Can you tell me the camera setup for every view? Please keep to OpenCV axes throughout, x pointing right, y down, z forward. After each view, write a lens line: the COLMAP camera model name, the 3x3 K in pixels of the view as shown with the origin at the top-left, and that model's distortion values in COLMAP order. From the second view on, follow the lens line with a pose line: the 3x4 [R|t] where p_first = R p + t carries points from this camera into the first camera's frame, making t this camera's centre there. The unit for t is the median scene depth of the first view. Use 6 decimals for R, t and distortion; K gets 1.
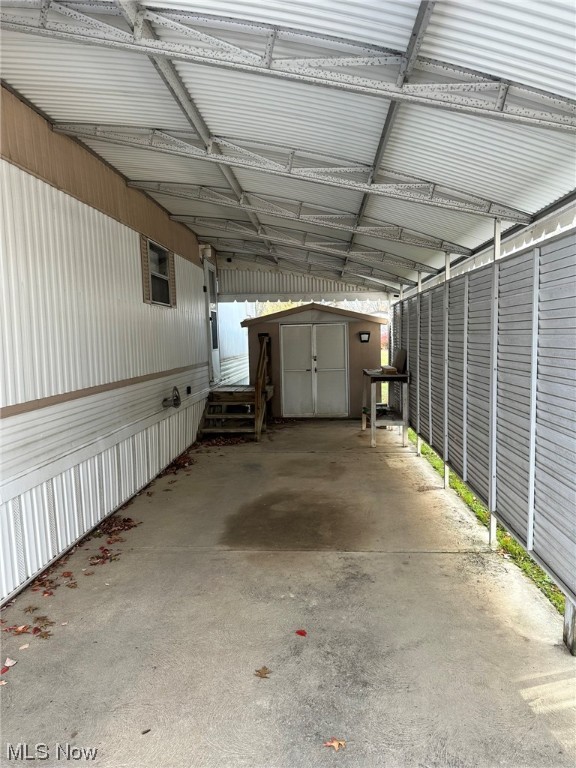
lens RADIAL K [[538.4, 0, 288.0], [0, 538.4, 384.0], [0, 0, 1]] dist [0.065562, -0.076110]
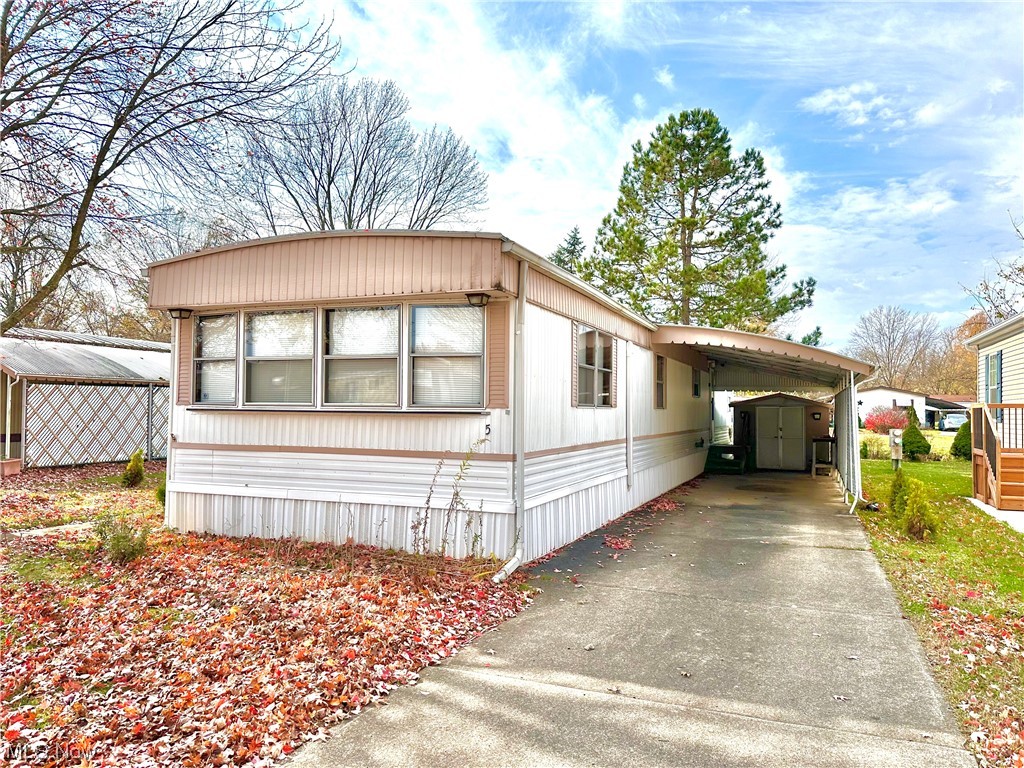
lens RADIAL K [[715.8, 0, 512.0], [0, 715.8, 384.0], [0, 0, 1]] dist [0.184469, -0.314737]
pose [[0.946370, 0.020095, -0.322458, -0.005626], [-0.060015, 0.991627, -0.114340, 0.109660], [0.317461, 0.127560, 0.939653, -1.219715]]
